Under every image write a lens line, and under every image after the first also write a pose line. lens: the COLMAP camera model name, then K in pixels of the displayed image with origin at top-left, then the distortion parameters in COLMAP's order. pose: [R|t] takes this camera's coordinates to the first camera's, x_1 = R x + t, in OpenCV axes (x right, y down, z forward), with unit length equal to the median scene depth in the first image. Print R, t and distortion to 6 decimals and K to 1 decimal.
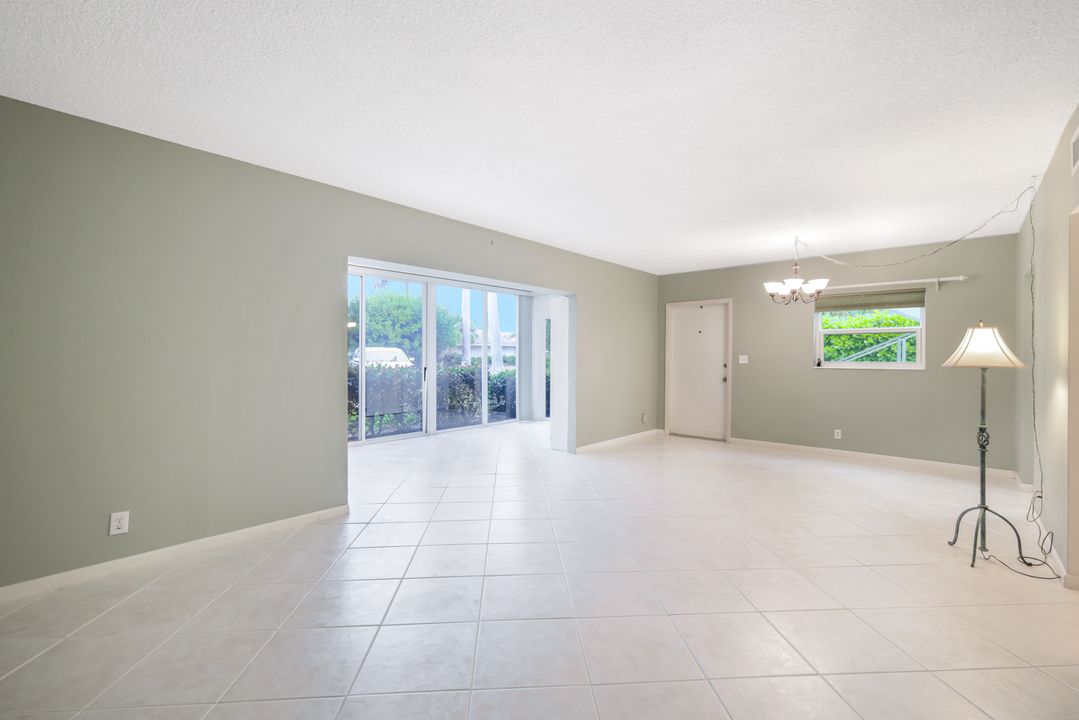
lens RADIAL K [[475.5, 0, 540.3], [0, 475.5, 354.9], [0, 0, 1]] dist [0.002441, 0.000192]
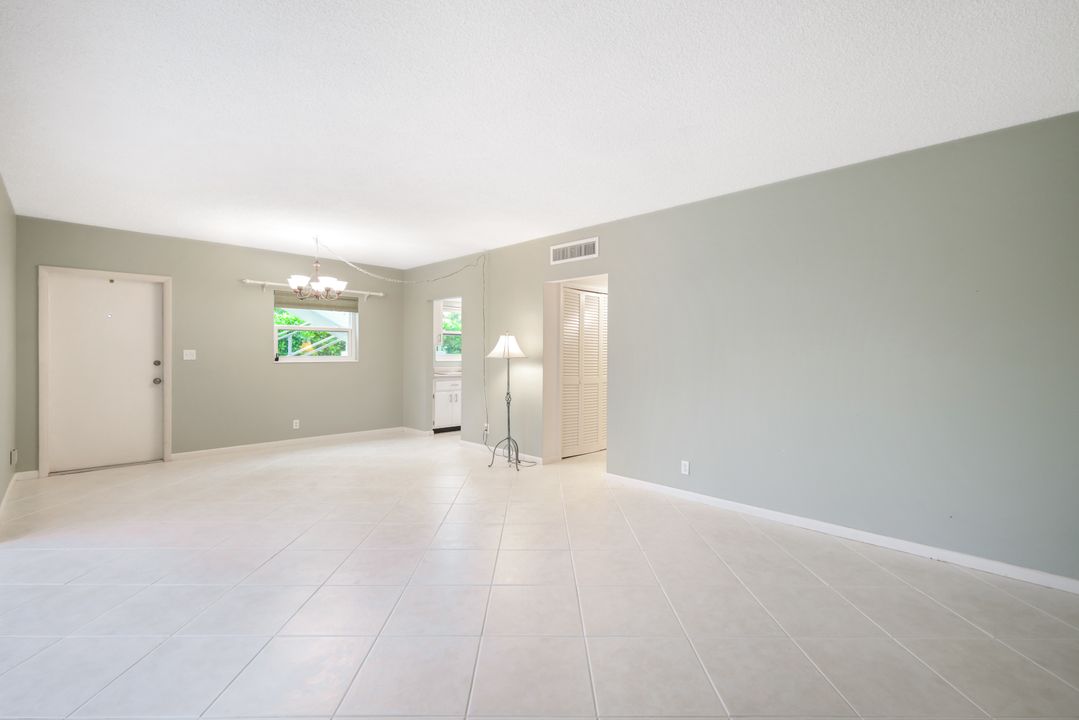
lens RADIAL K [[475.5, 0, 540.3], [0, 475.5, 354.9], [0, 0, 1]] dist [0.002441, 0.000192]
pose [[0.057909, -0.009249, 0.998279, -0.404658], [-0.004455, 0.999945, 0.009523, -0.000944], [-0.998312, -0.004999, 0.057864, 0.393198]]
